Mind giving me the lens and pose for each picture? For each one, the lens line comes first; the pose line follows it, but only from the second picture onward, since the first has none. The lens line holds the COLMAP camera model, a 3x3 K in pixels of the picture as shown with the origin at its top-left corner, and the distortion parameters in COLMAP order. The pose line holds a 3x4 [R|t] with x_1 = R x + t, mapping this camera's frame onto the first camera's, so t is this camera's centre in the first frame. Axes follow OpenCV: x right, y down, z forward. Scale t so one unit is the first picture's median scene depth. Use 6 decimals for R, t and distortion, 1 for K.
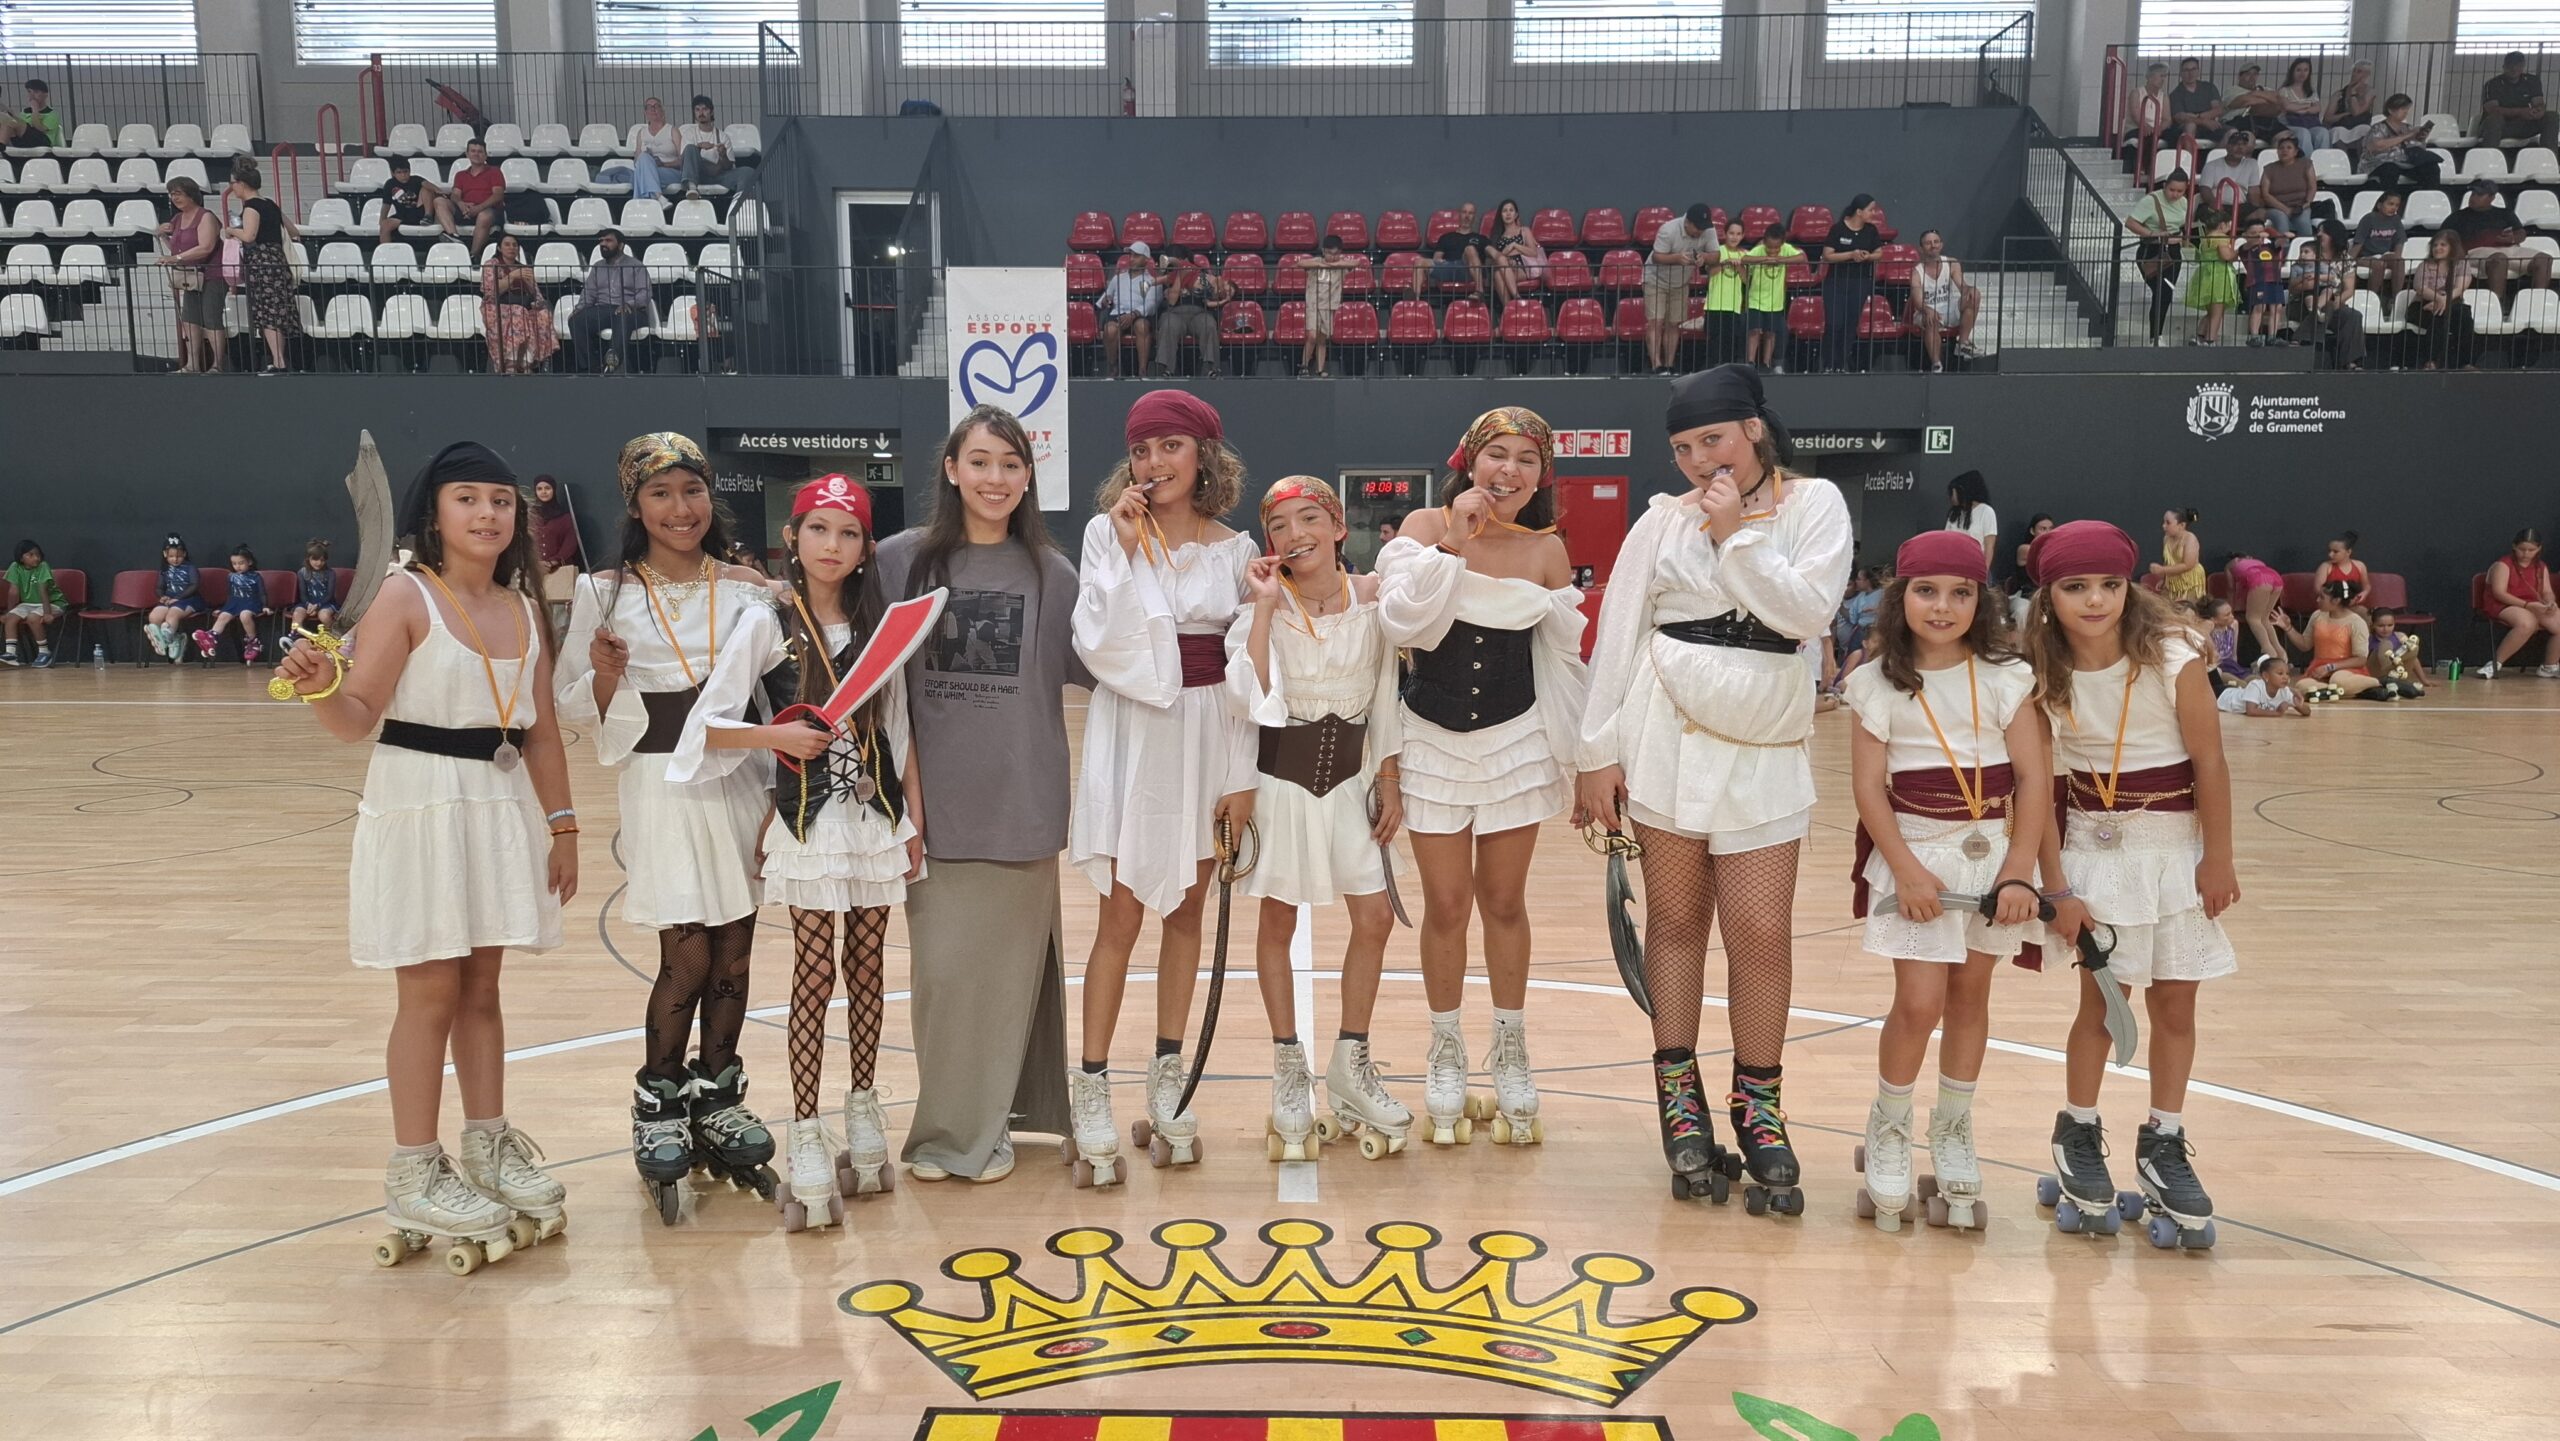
lens RADIAL K [[1769.0, 0, 1268.8], [0, 1769.0, 750.3], [0, 0, 1]] dist [0.102983, -0.120221]
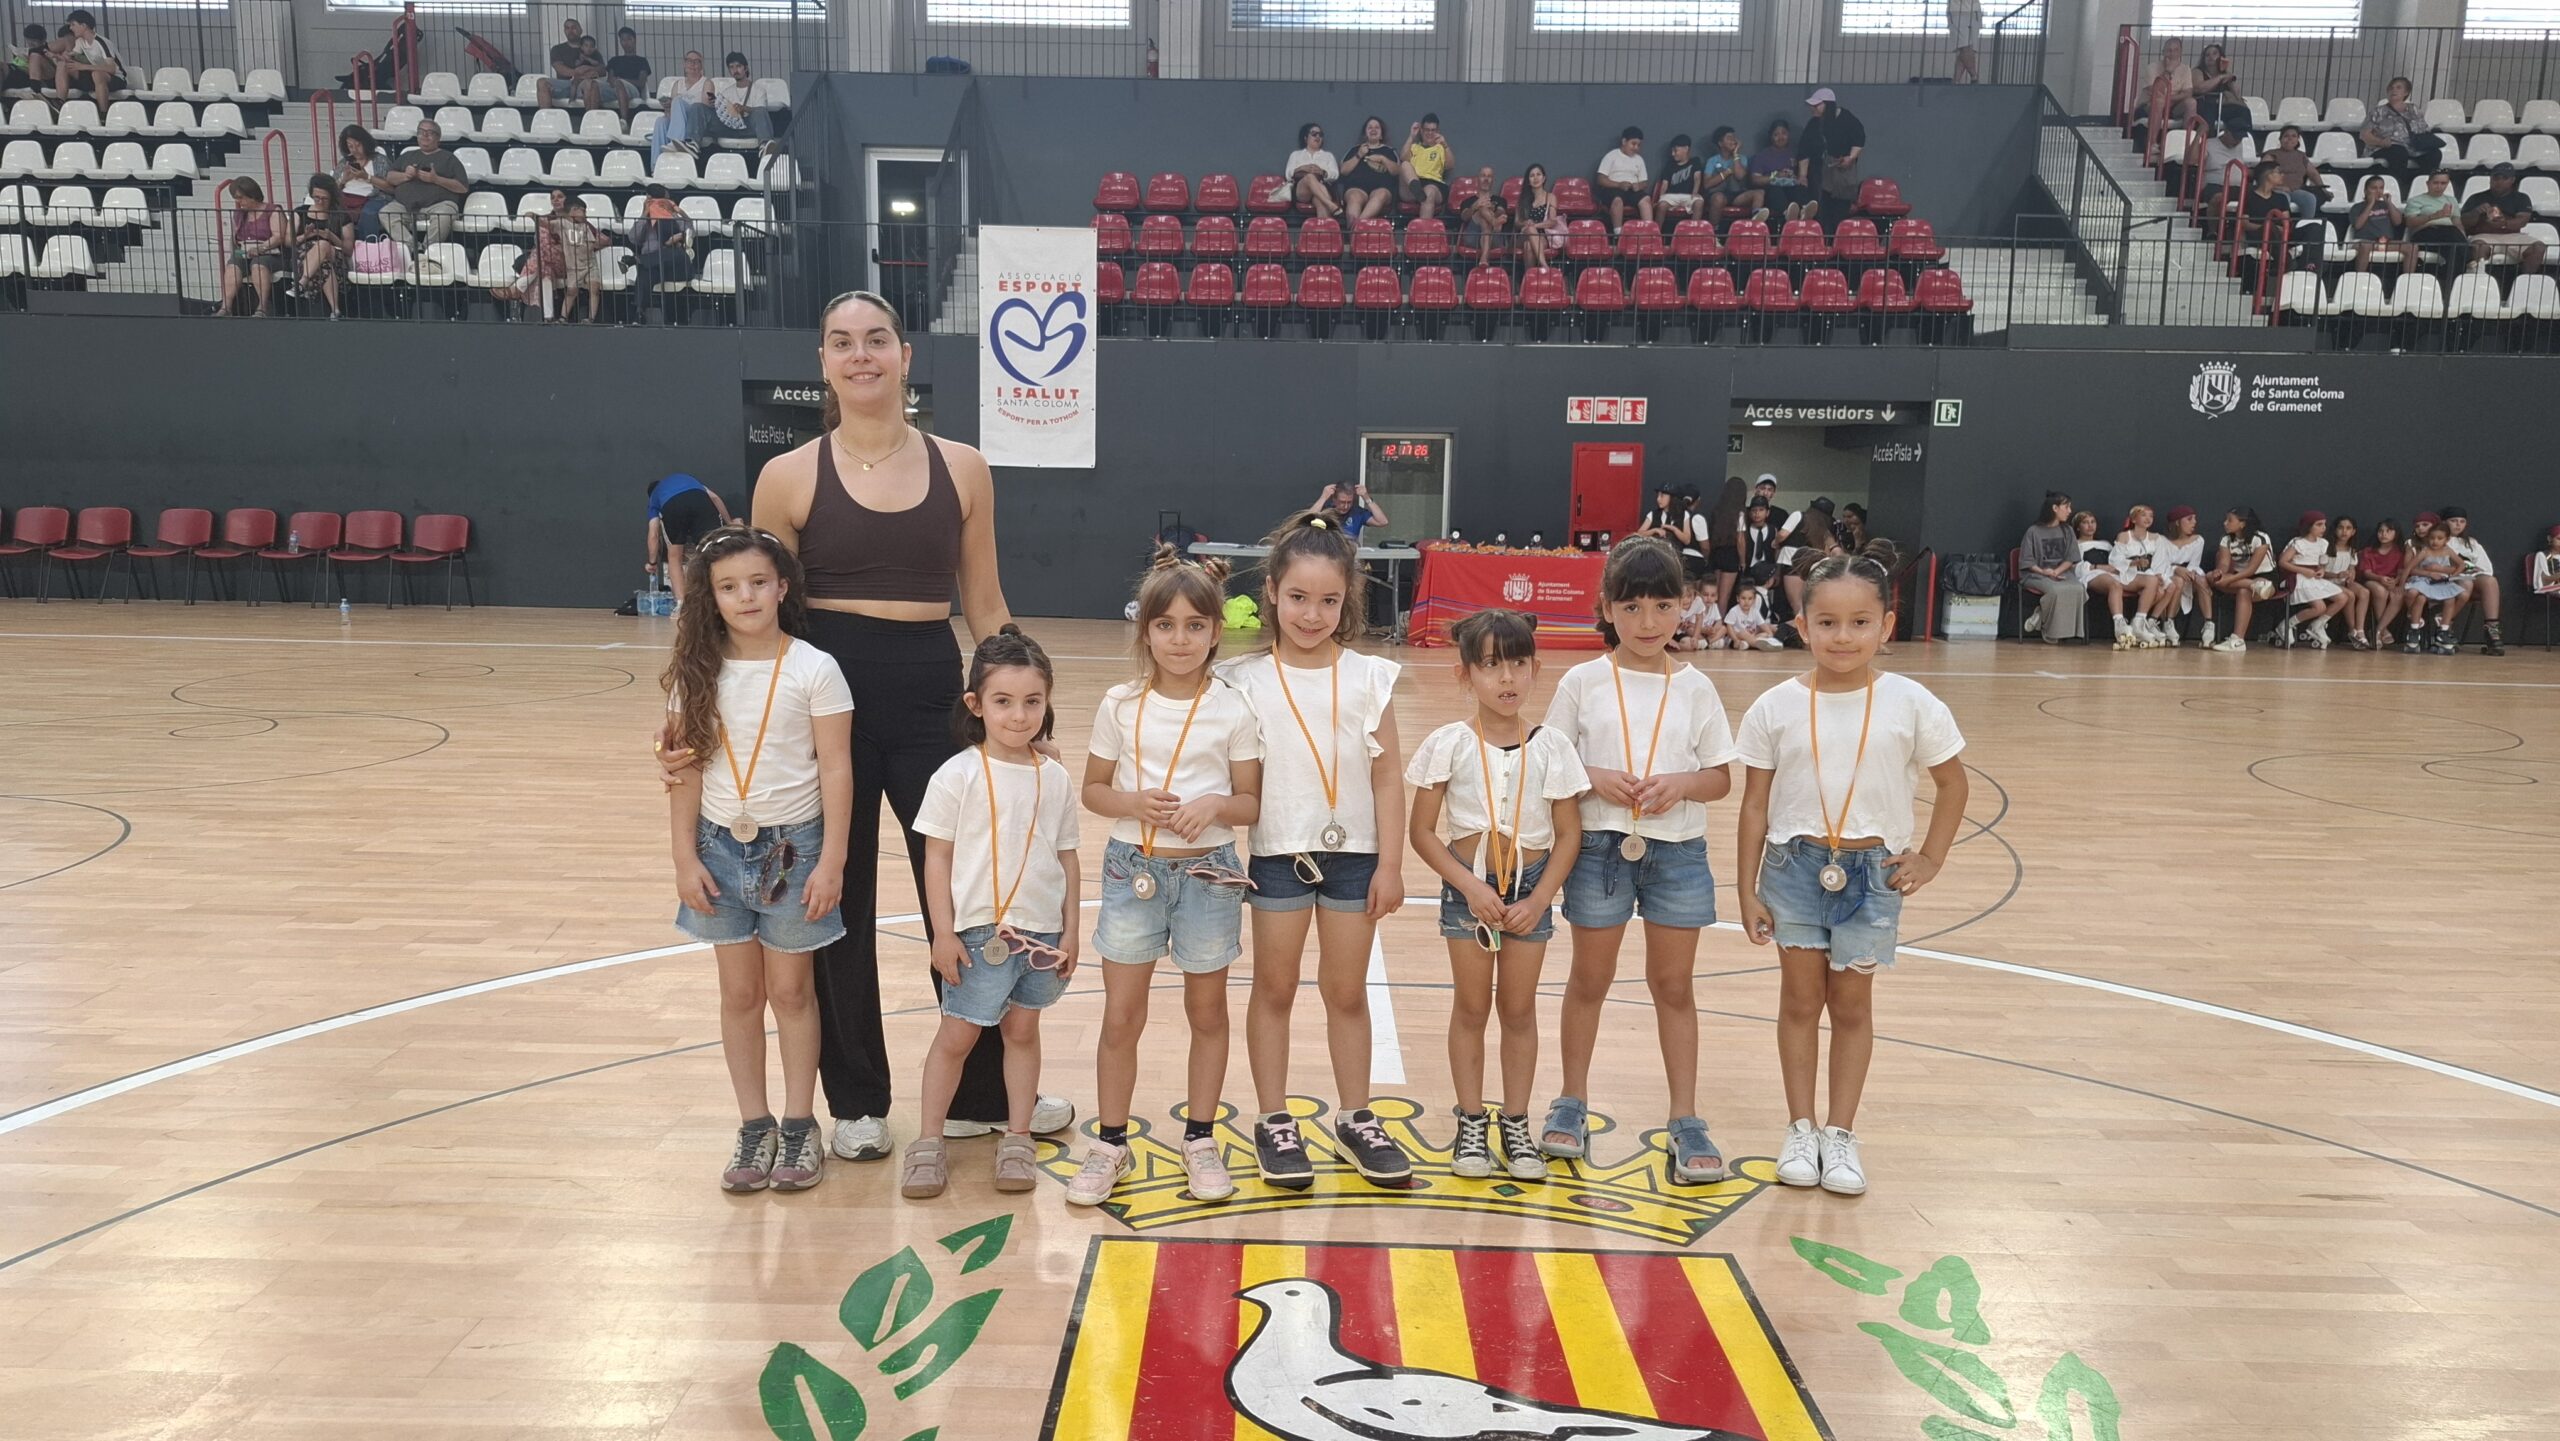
lens RADIAL K [[1767.6, 0, 1263.5], [0, 1767.6, 763.1], [0, 0, 1]] dist [0.094841, -0.108795]
pose [[0.999850, 0.017011, 0.003399, -0.016030], [-0.017097, 0.999486, 0.027101, 0.005354], [-0.002936, -0.027155, 0.999627, -0.024699]]
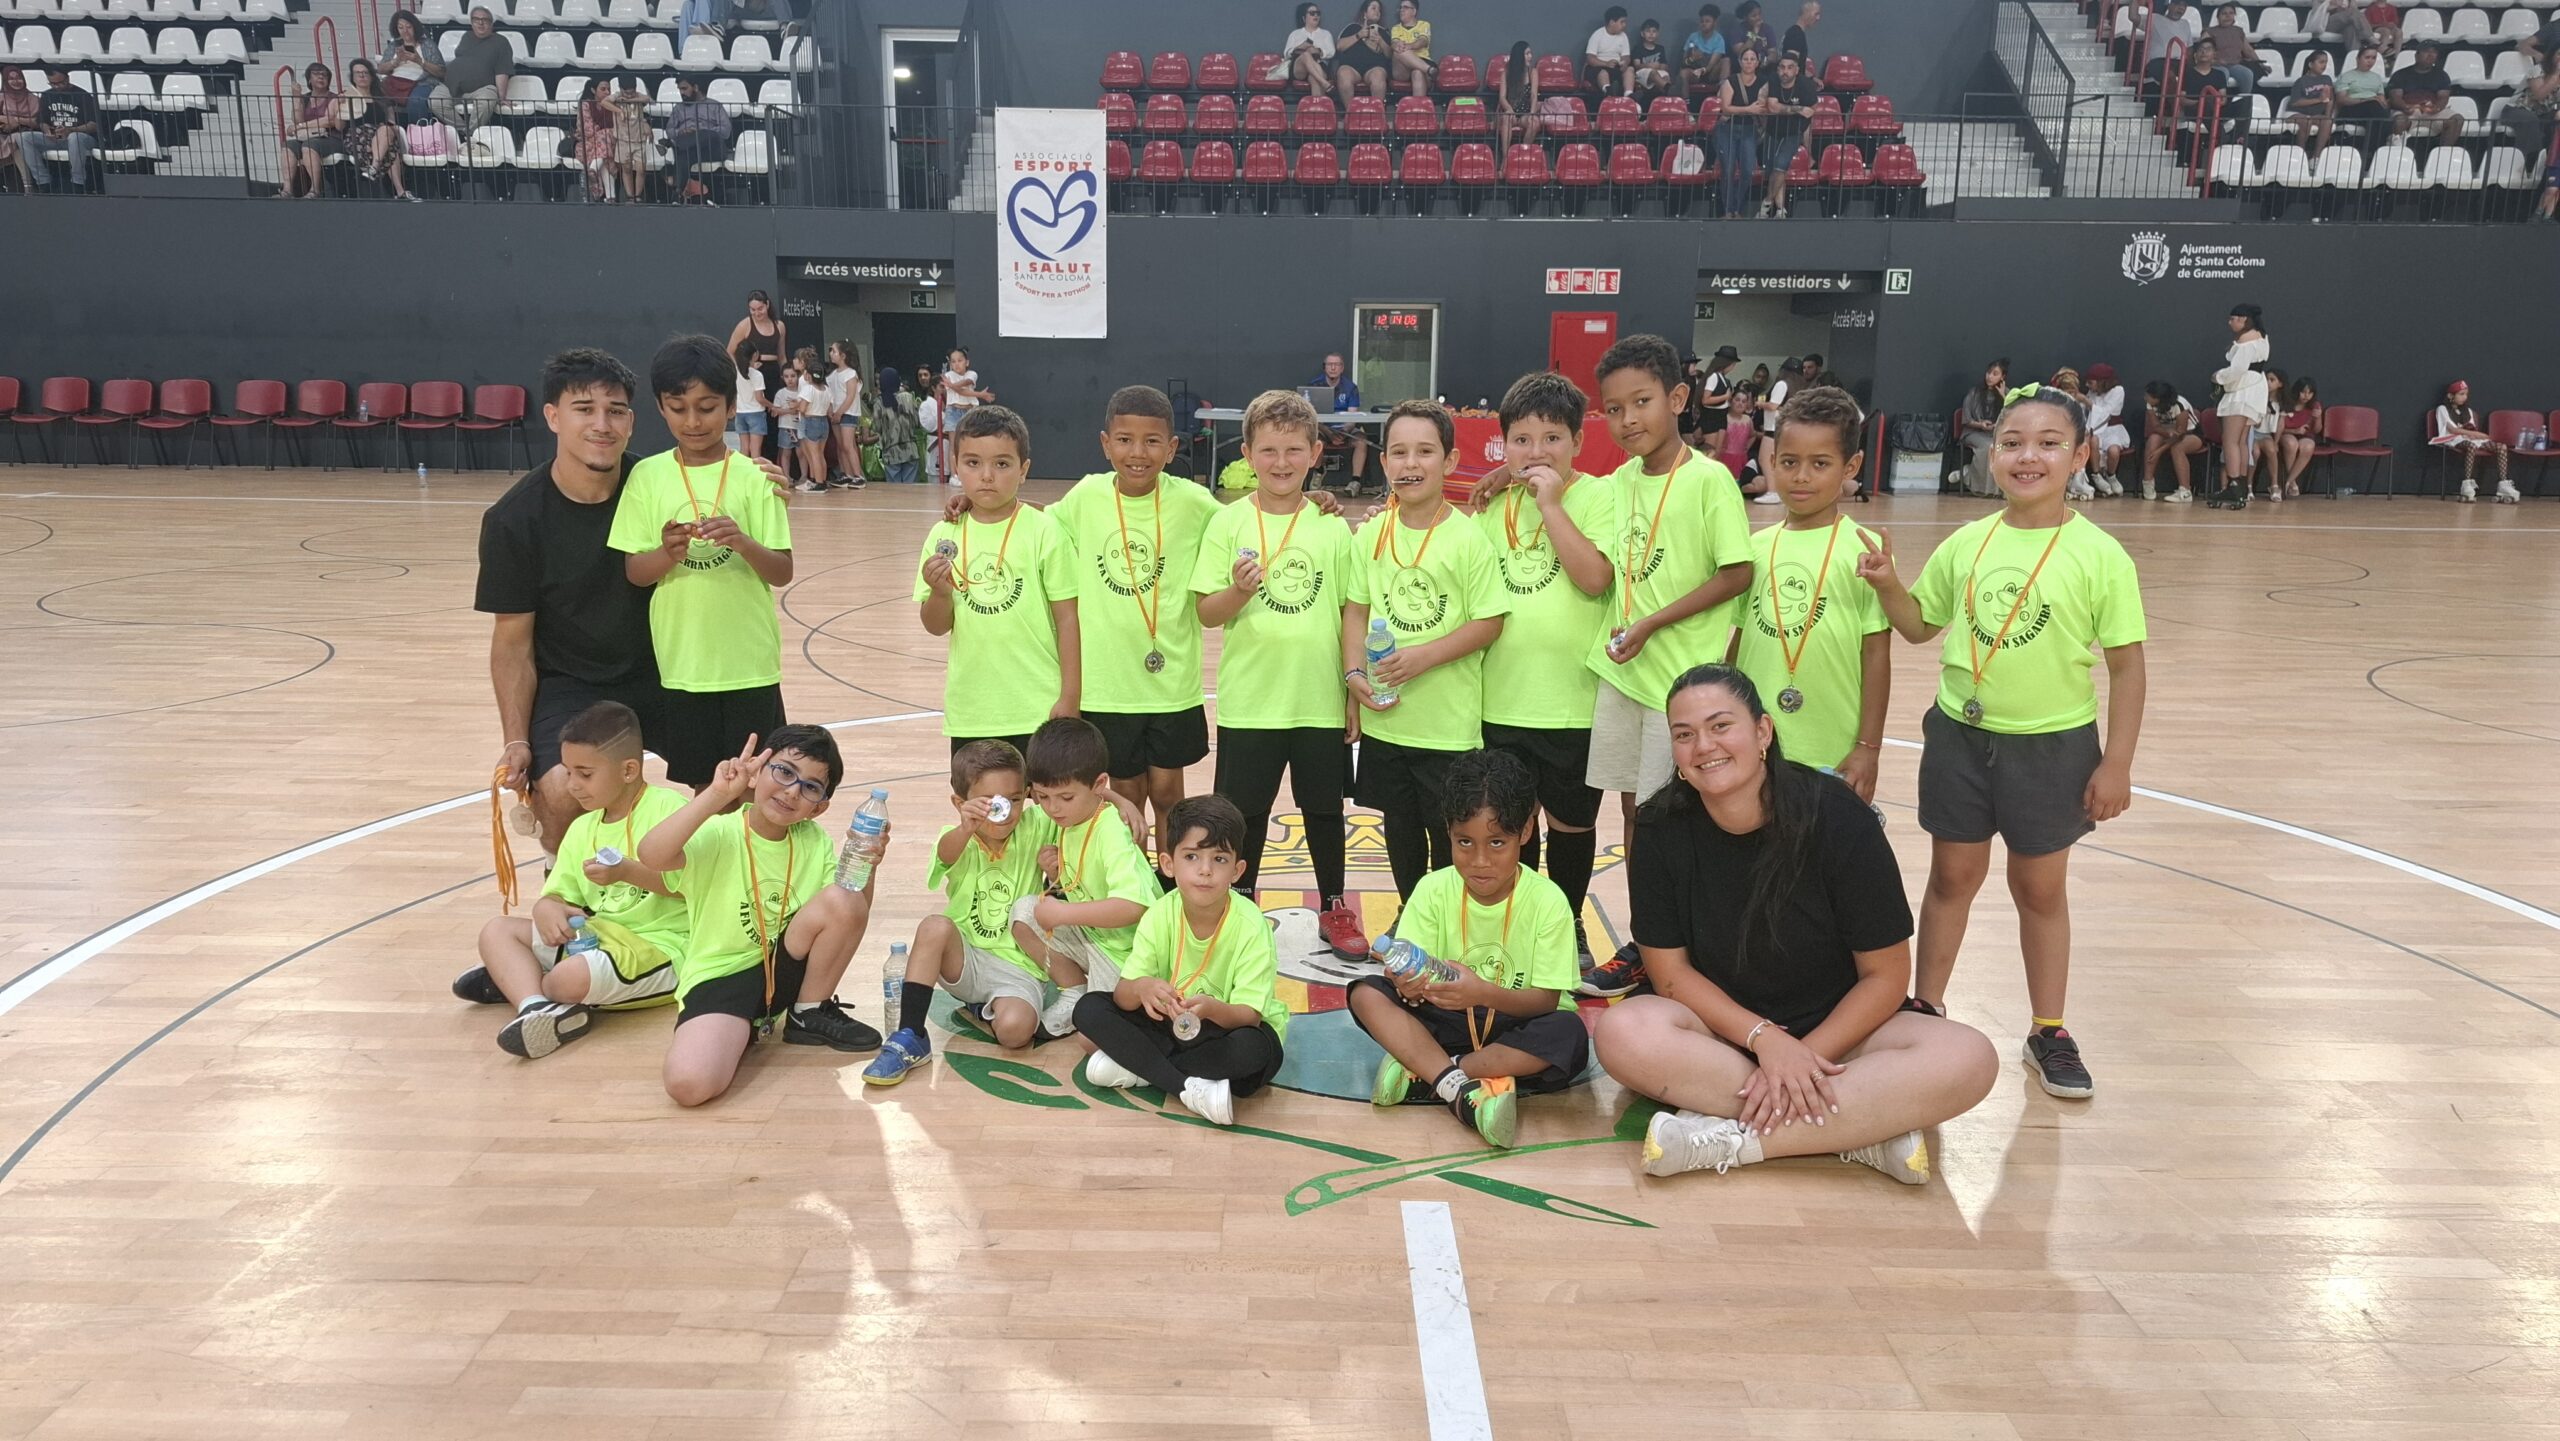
lens RADIAL K [[1769.4, 0, 1270.9], [0, 1769.4, 748.7], [0, 0, 1]] dist [0.080778, -0.084893]
pose [[0.999912, 0.010154, 0.008583, -0.017686], [-0.010898, 0.995740, 0.091557, 0.015476], [-0.007617, -0.091643, 0.995763, -0.114141]]
